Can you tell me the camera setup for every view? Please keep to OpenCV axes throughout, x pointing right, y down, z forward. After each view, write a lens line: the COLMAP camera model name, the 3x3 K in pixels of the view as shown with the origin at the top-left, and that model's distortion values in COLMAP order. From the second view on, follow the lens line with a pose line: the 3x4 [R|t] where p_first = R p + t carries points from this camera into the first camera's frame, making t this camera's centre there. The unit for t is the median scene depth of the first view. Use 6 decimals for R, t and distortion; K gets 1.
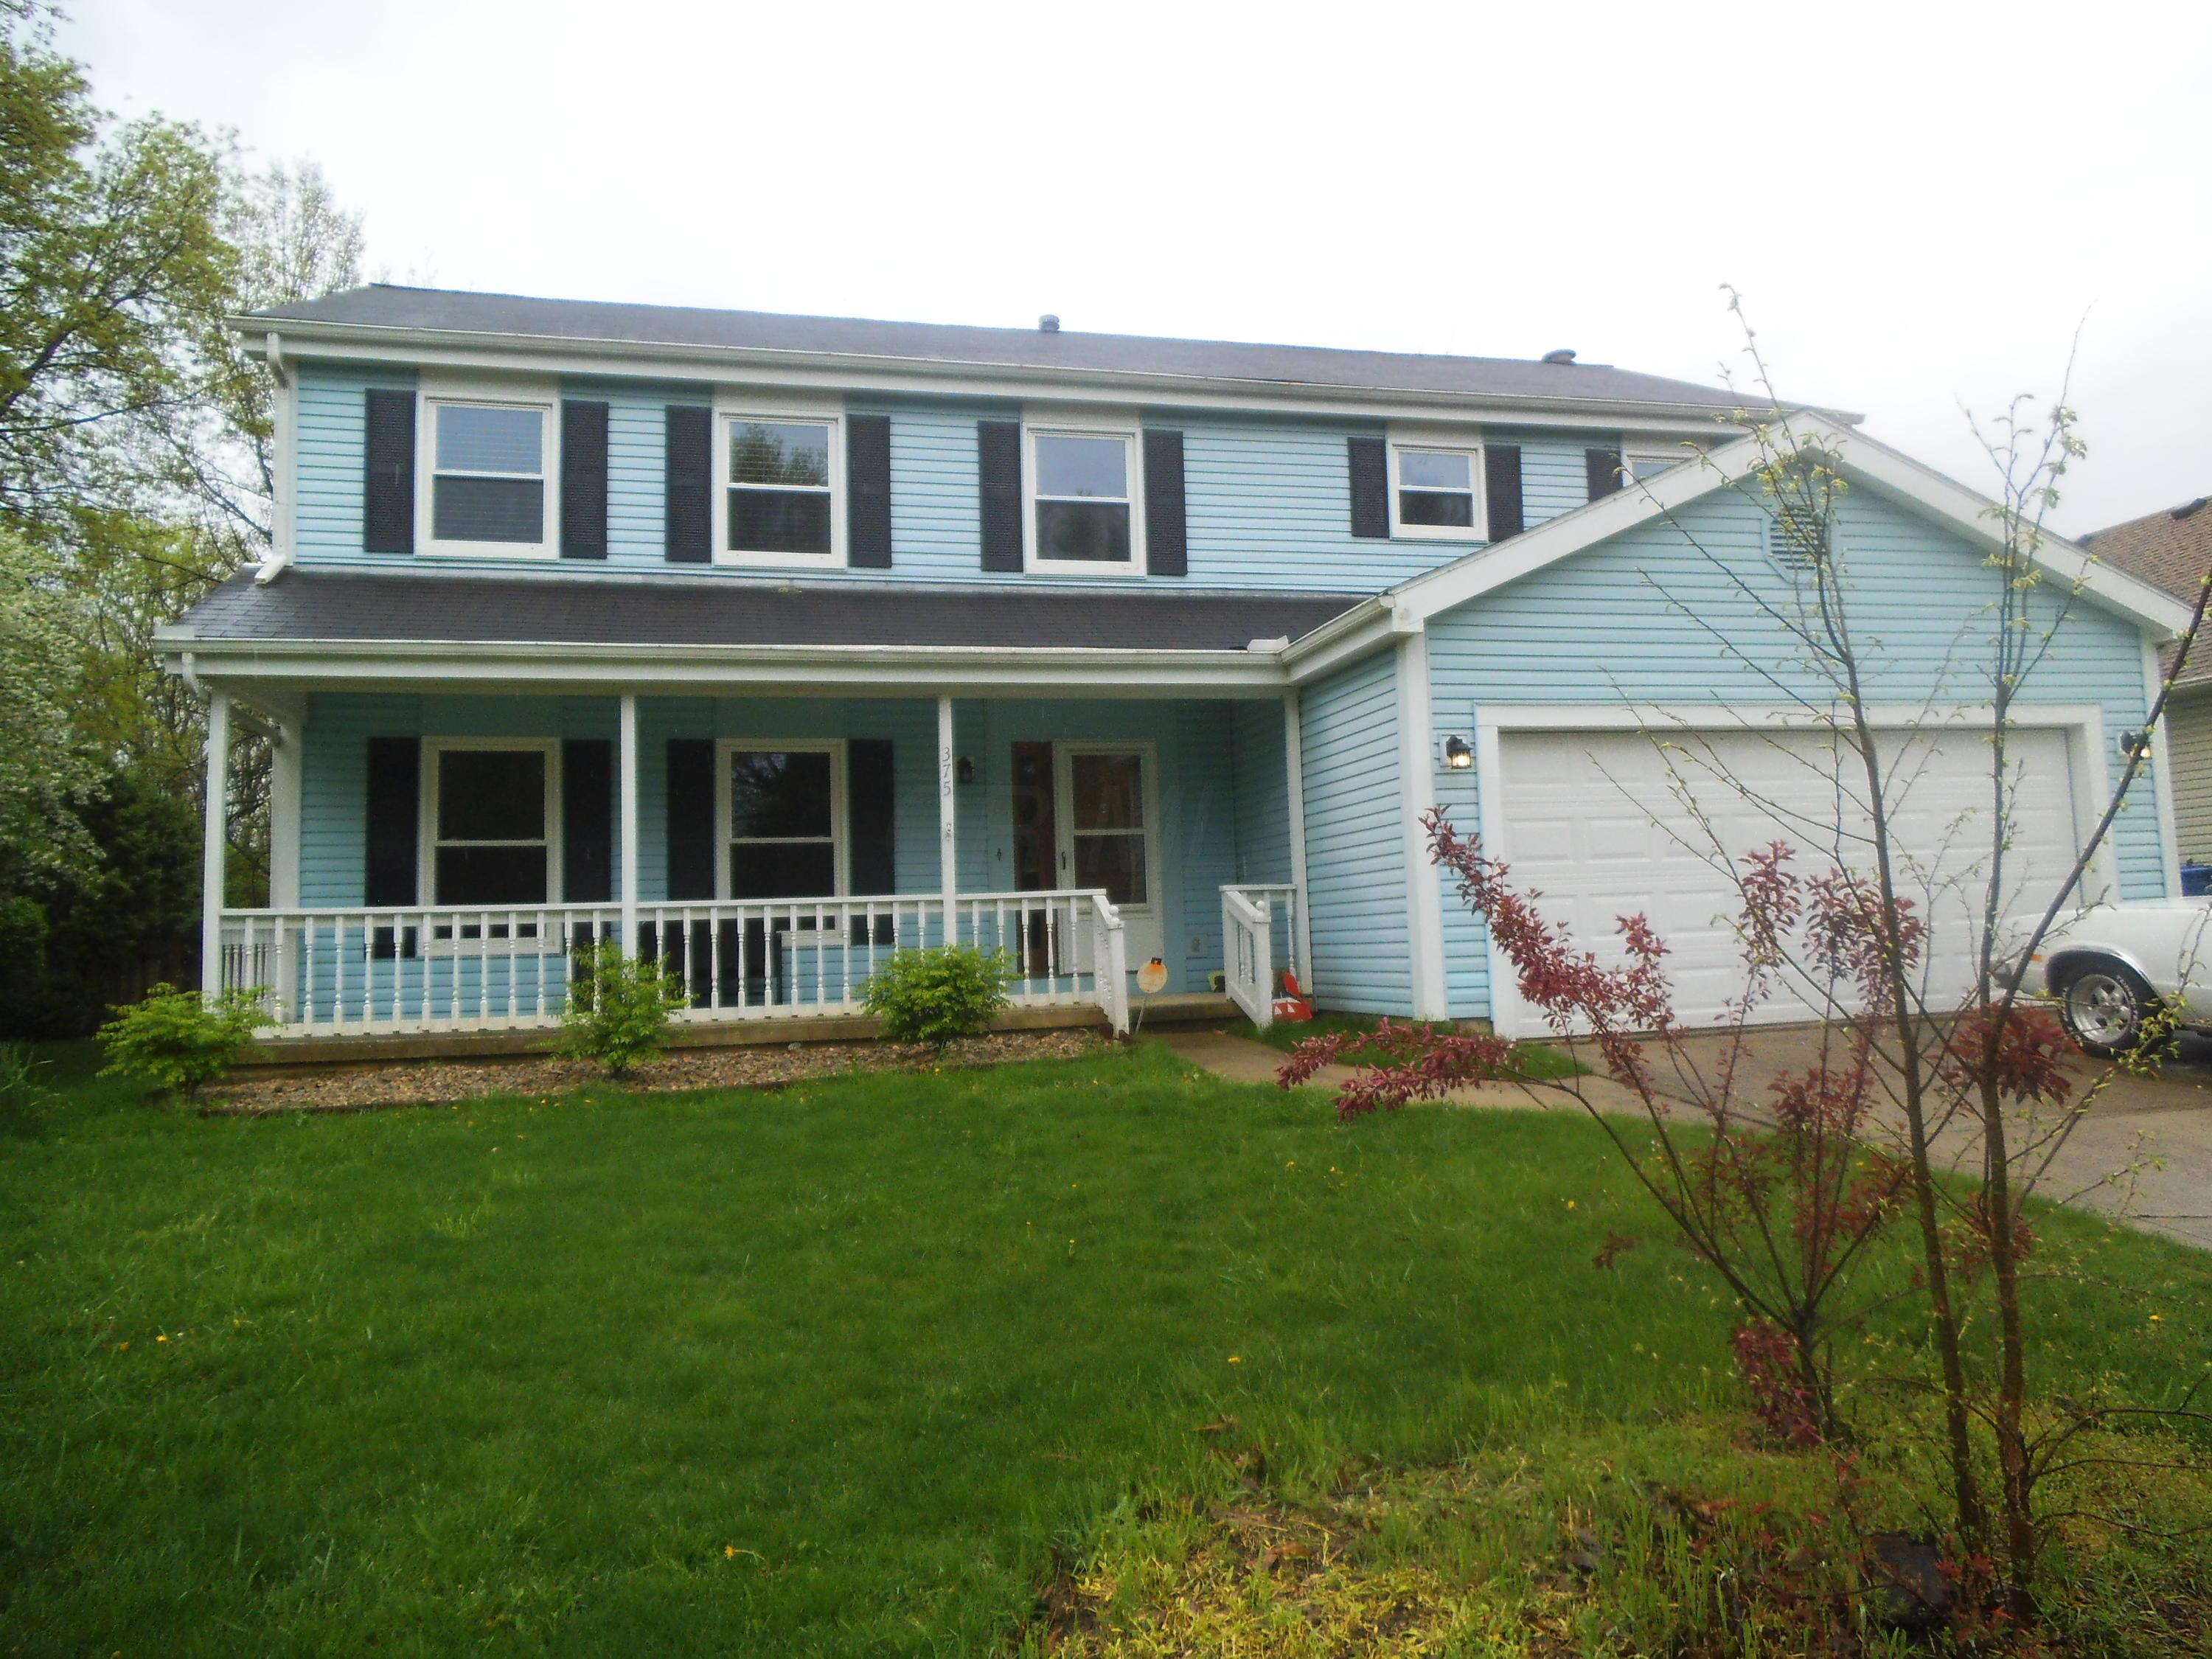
lens RADIAL K [[1551.7, 0, 1106.0], [0, 1551.7, 829.5], [0, 0, 1]] dist [0.001509, -0.012046]
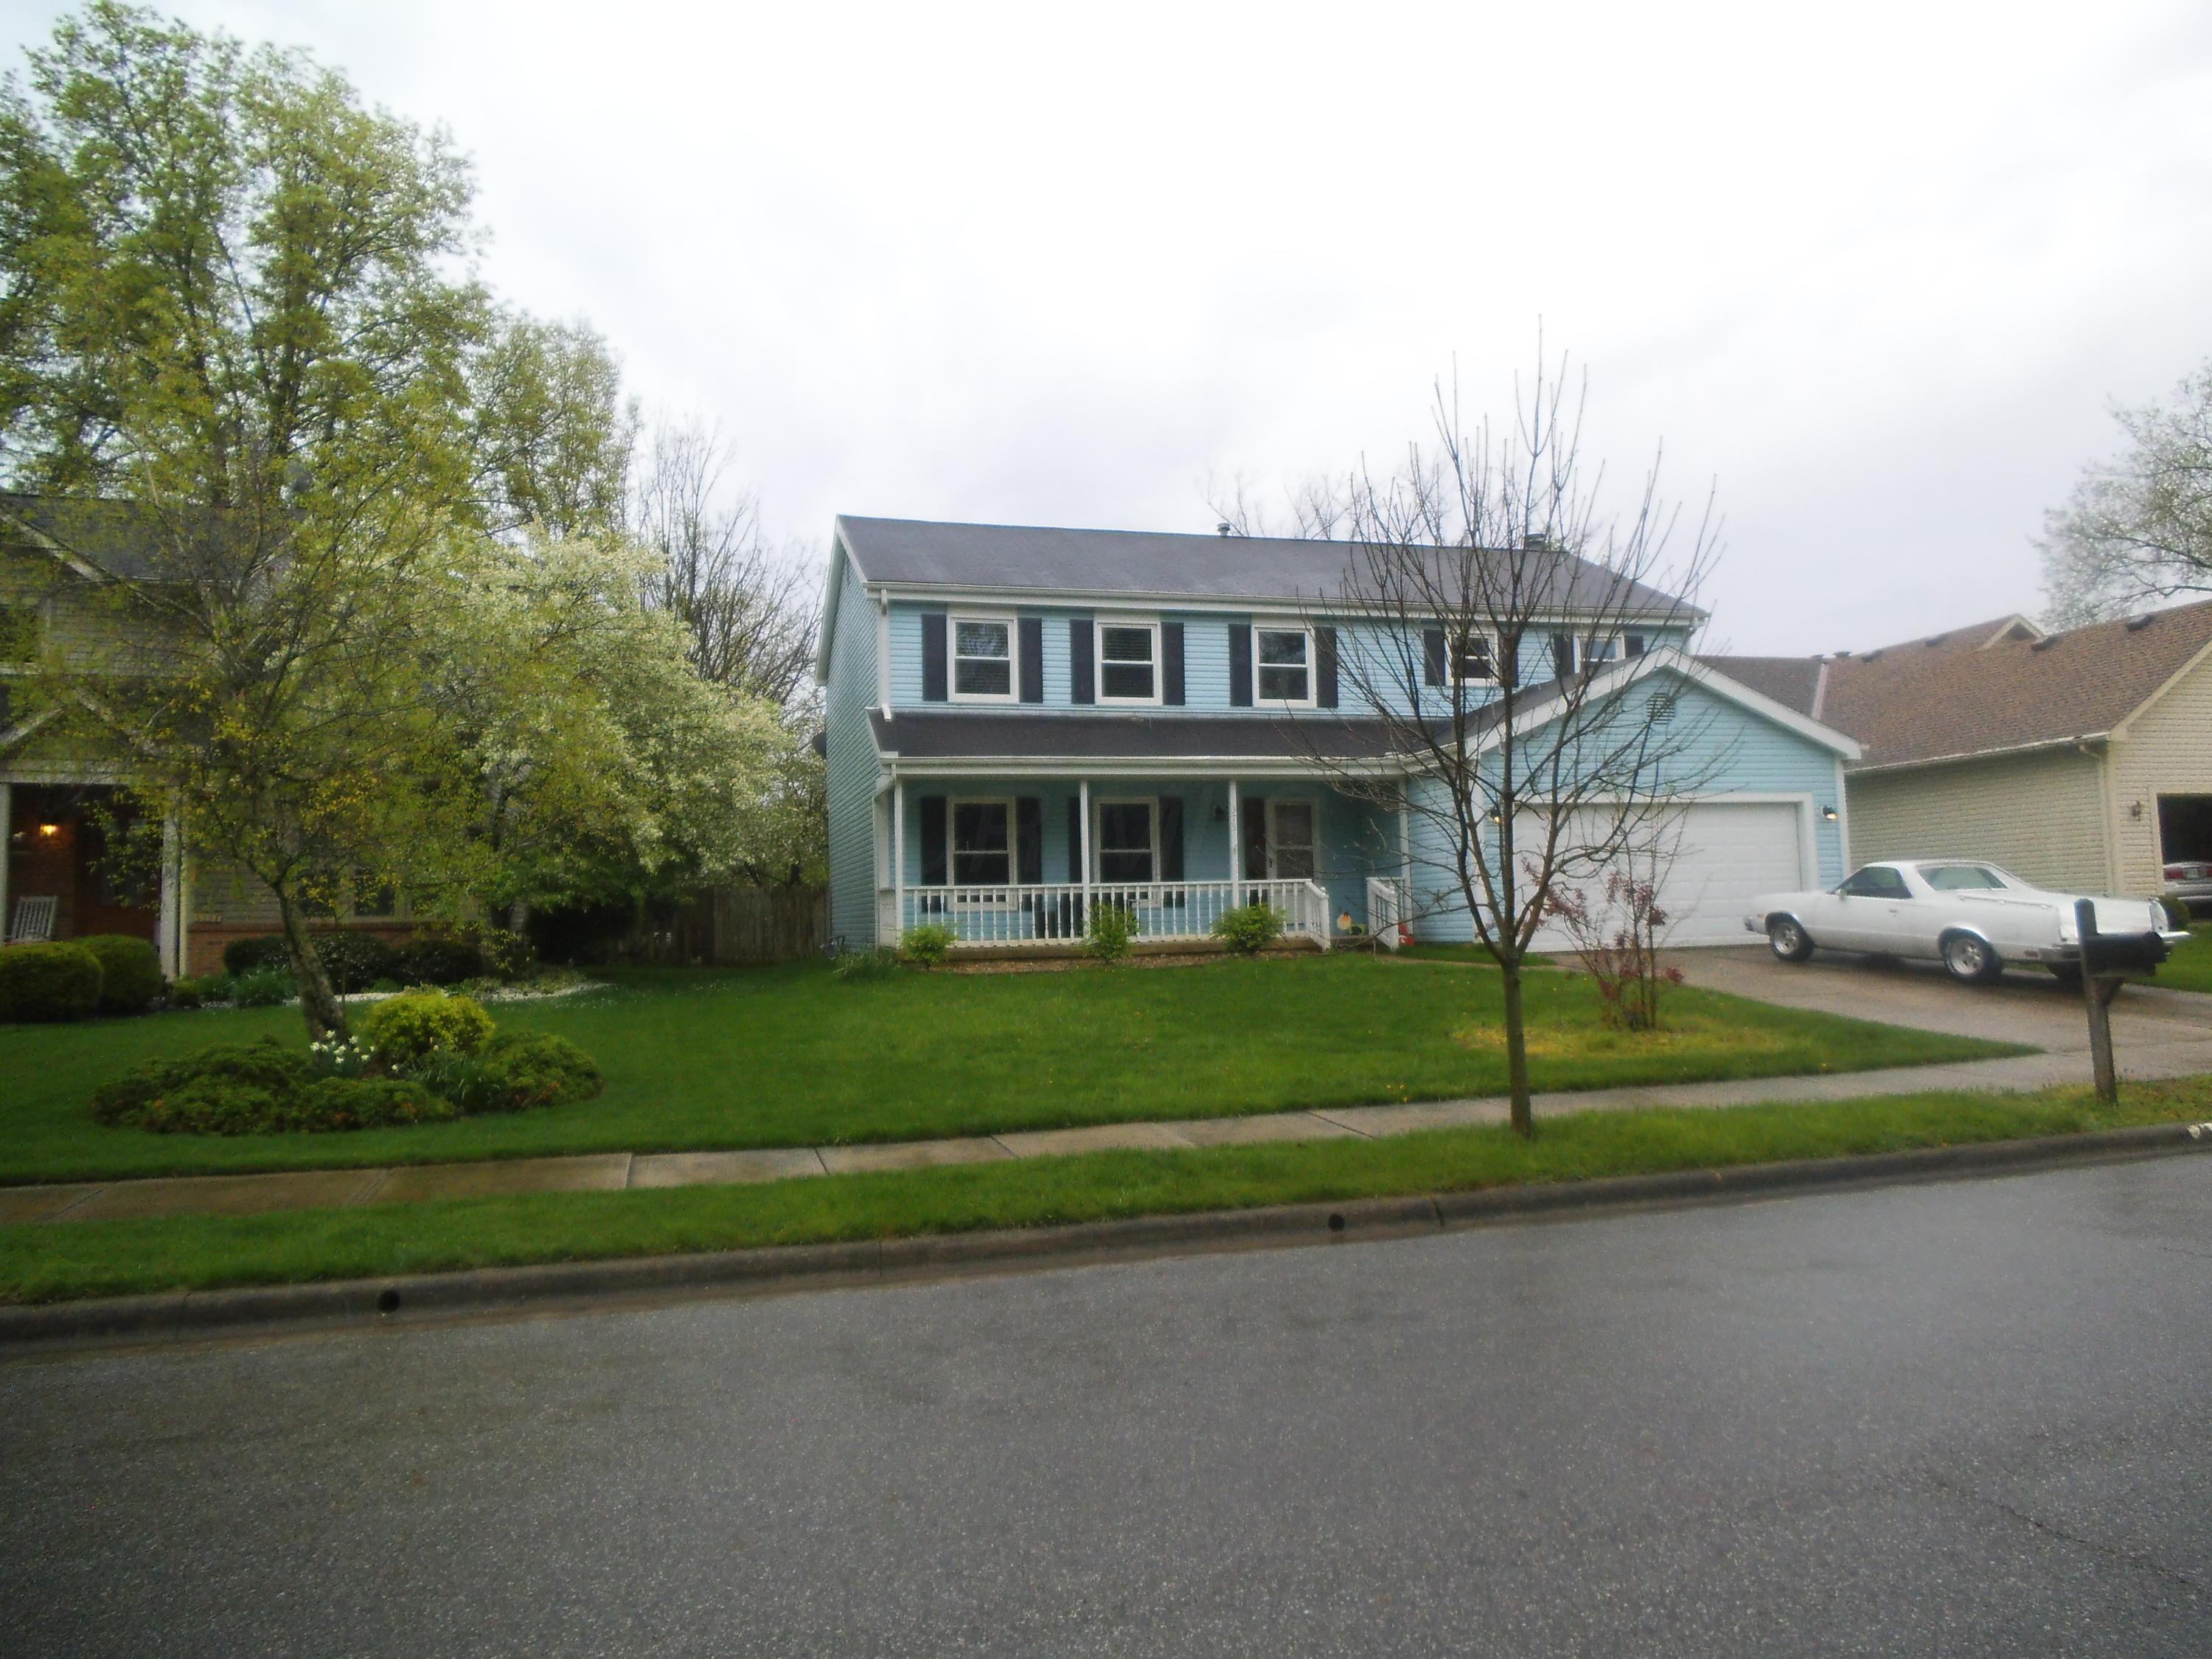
lens RADIAL K [[1551.7, 0, 1106.0], [0, 1551.7, 829.5], [0, 0, 1]] dist [0.001509, -0.012046]
pose [[0.999761, 0.008252, 0.020262, -0.282782], [-0.008457, 0.999914, 0.010031, -0.039451], [-0.020178, -0.010200, 0.999744, -0.900675]]
